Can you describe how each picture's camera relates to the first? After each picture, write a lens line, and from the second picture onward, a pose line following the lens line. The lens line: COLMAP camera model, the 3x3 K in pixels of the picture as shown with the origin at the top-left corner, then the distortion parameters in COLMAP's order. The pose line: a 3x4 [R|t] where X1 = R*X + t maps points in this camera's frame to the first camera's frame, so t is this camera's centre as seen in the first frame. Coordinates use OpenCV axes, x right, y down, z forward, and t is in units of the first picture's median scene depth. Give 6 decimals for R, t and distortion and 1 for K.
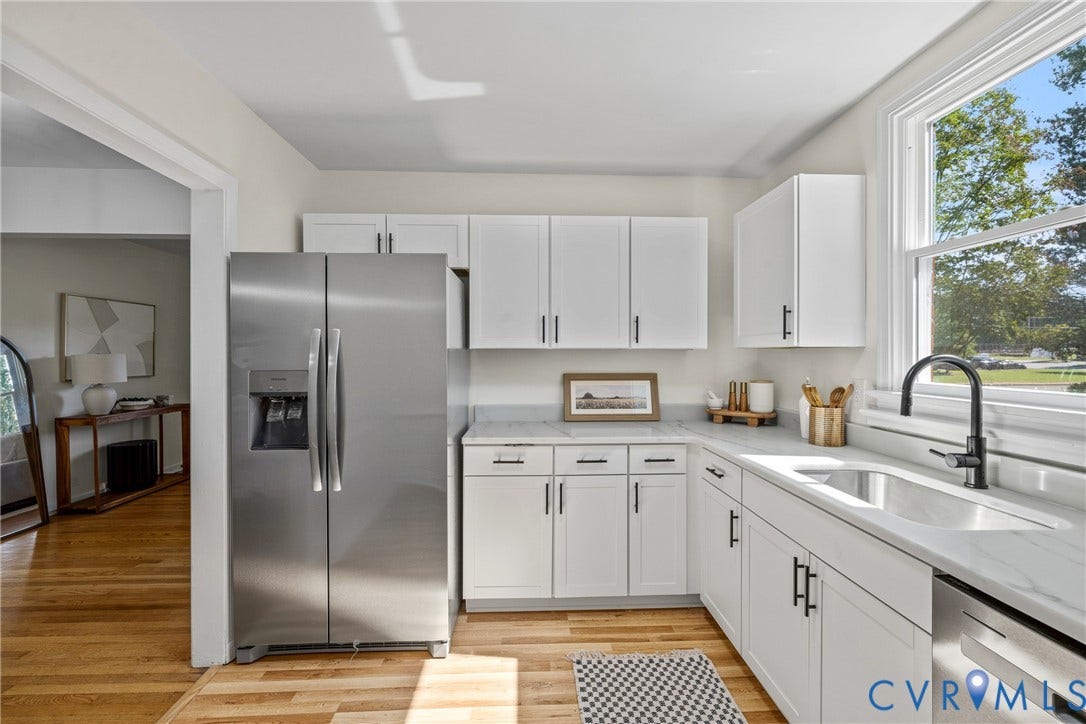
lens RADIAL K [[471.5, 0, 545.4], [0, 471.5, 357.7], [0, 0, 1]] dist [0.000420, 0.000150]
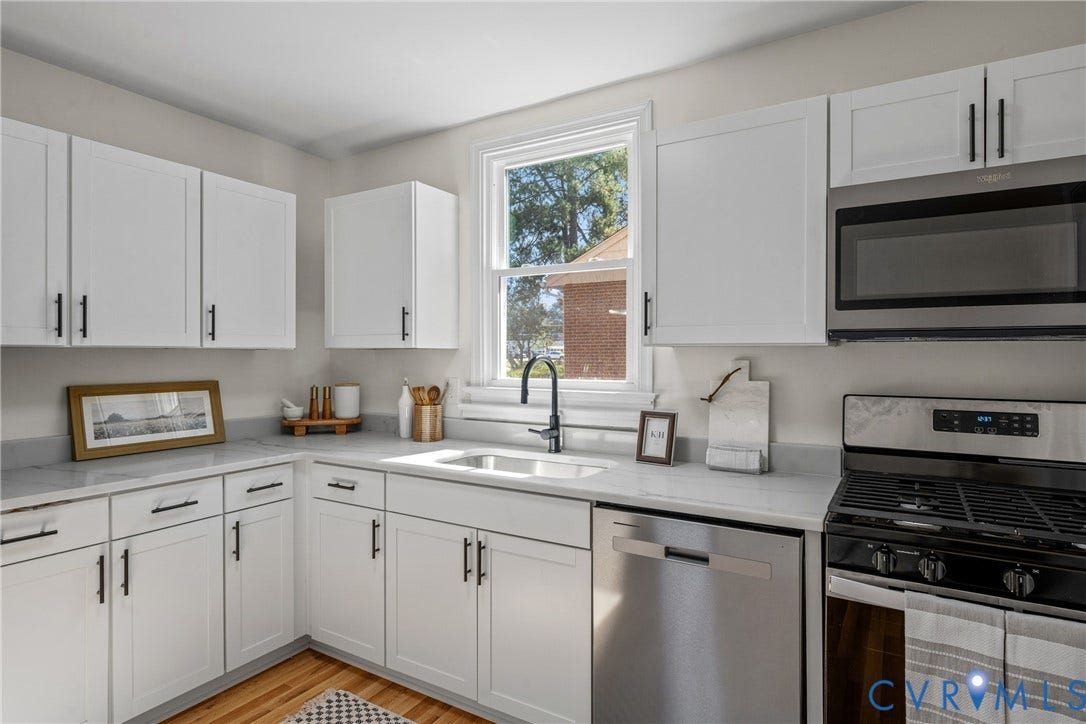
lens RADIAL K [[579.0, 0, 543.0], [0, 579.0, 362.0], [0, 0, 1]] dist [0.003831, 0.000218]
pose [[0.556627, -0.008817, 0.830716, -0.274679], [0.005365, 0.999961, 0.007019, -0.000460], [-0.830745, 0.000550, 0.556653, 0.048010]]
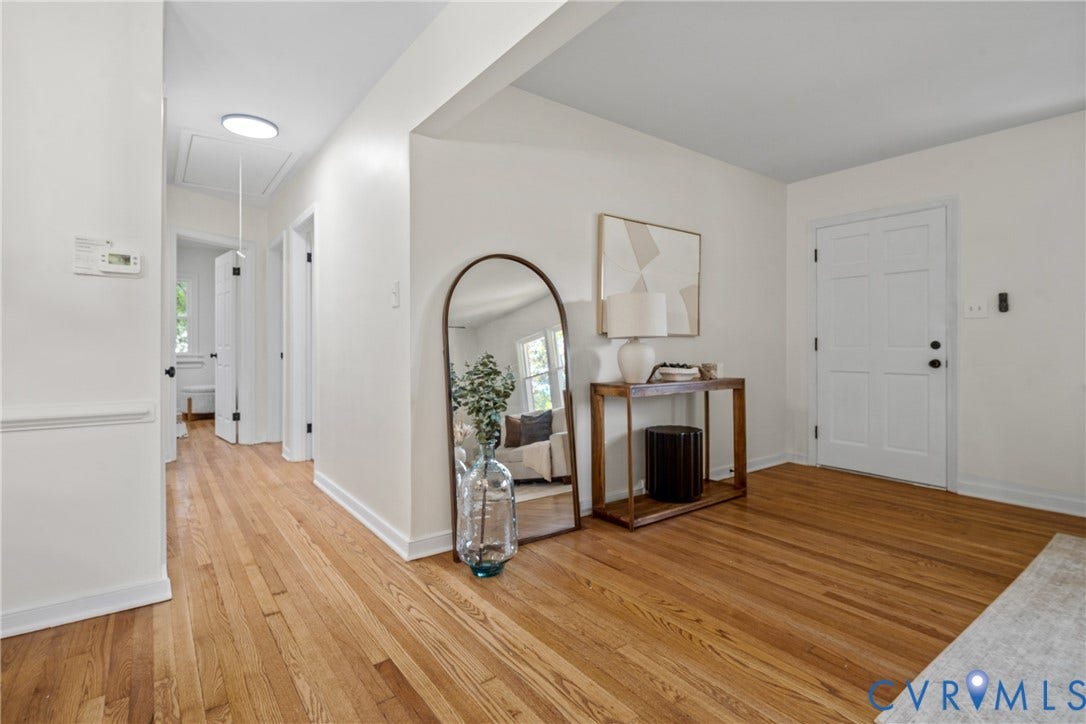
lens RADIAL K [[512.5, 0, 543.0], [0, 512.5, 362.0], [0, 0, 1]] dist [0.002178, 0.000285]
pose [[0.557181, 0.019359, -0.830166, -0.608785], [-0.002430, 0.999762, 0.021683, 0.112445], [0.830388, -0.010064, 0.557095, 0.715612]]
